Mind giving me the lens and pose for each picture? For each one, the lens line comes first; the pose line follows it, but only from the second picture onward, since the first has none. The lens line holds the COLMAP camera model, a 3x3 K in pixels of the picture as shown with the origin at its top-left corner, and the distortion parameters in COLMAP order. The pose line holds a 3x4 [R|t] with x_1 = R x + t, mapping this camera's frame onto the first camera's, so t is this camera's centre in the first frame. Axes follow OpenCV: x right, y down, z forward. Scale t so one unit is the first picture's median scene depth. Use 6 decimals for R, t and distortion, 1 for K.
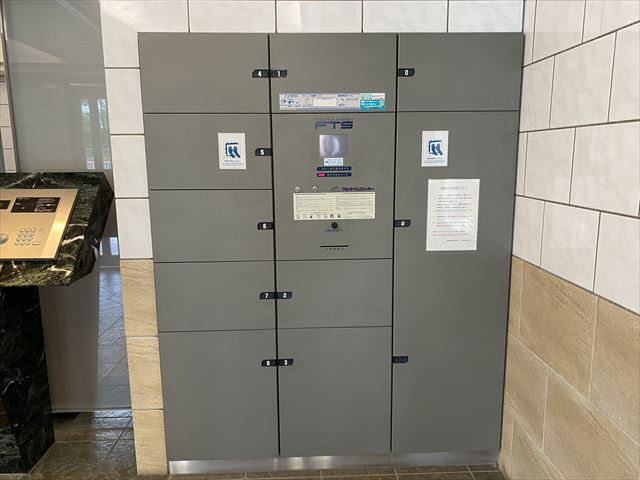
lens RADIAL K [[490.1, 0, 318.6], [0, 490.1, 240.2], [0, 0, 1]] dist [0.041478, -0.046728]
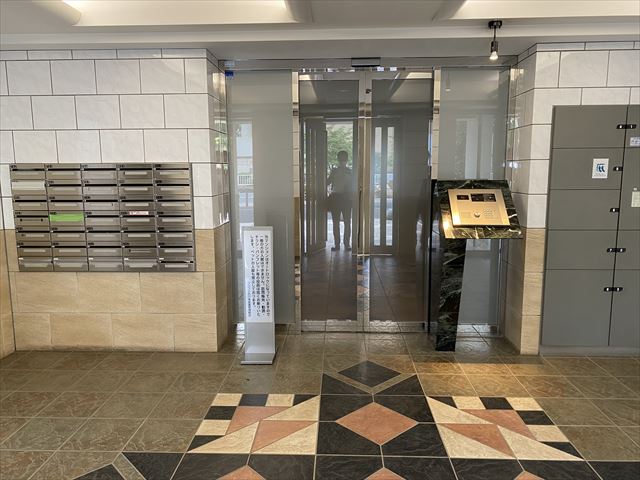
lens RADIAL K [[490.1, 0, 319.0], [0, 490.1, 239.8], [0, 0, 1]] dist [0.041478, -0.046728]
pose [[0.997040, 0.014424, -0.075519, -1.042590], [-0.016811, 0.999376, -0.031068, 0.152908], [0.075024, 0.032245, 0.996660, -0.869775]]
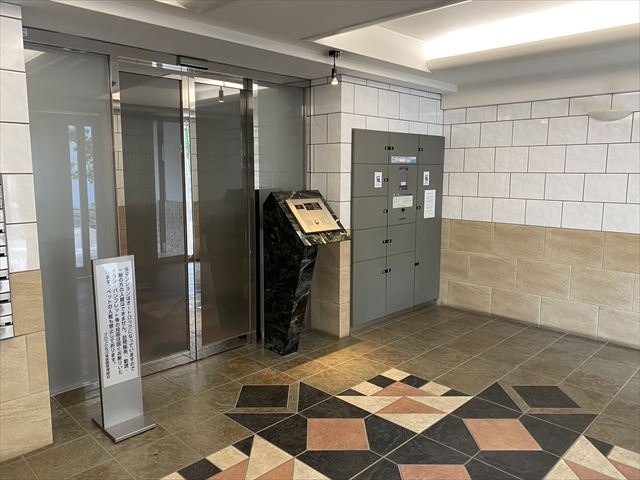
lens RADIAL K [[490.1, 0, 320.0], [0, 490.1, 238.2], [0, 0, 1]] dist [0.041478, -0.046728]
pose [[0.725385, -0.084243, 0.683169, -1.941763], [0.109325, 0.993985, 0.006490, 0.049045], [-0.679606, 0.069980, 0.730231, -0.485009]]
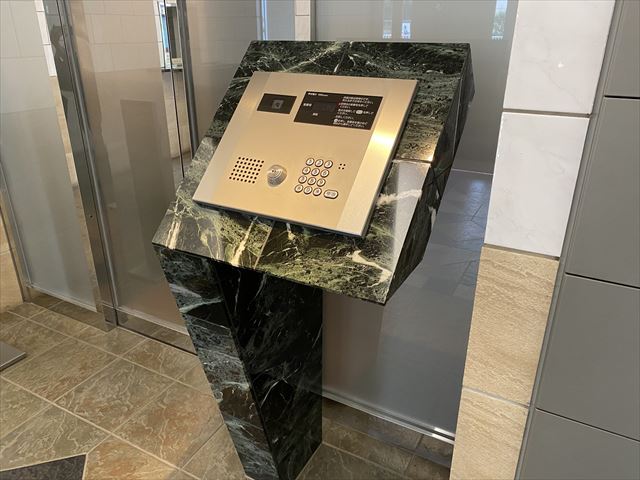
lens RADIAL K [[490.1, 0, 317.1], [0, 490.1, 238.9], [0, 0, 1]] dist [0.041478, -0.046728]
pose [[0.860631, 0.208157, -0.464741, -0.327926], [-0.095780, 0.962519, 0.253740, -0.070136], [0.500140, -0.173864, 0.848311, 0.539420]]
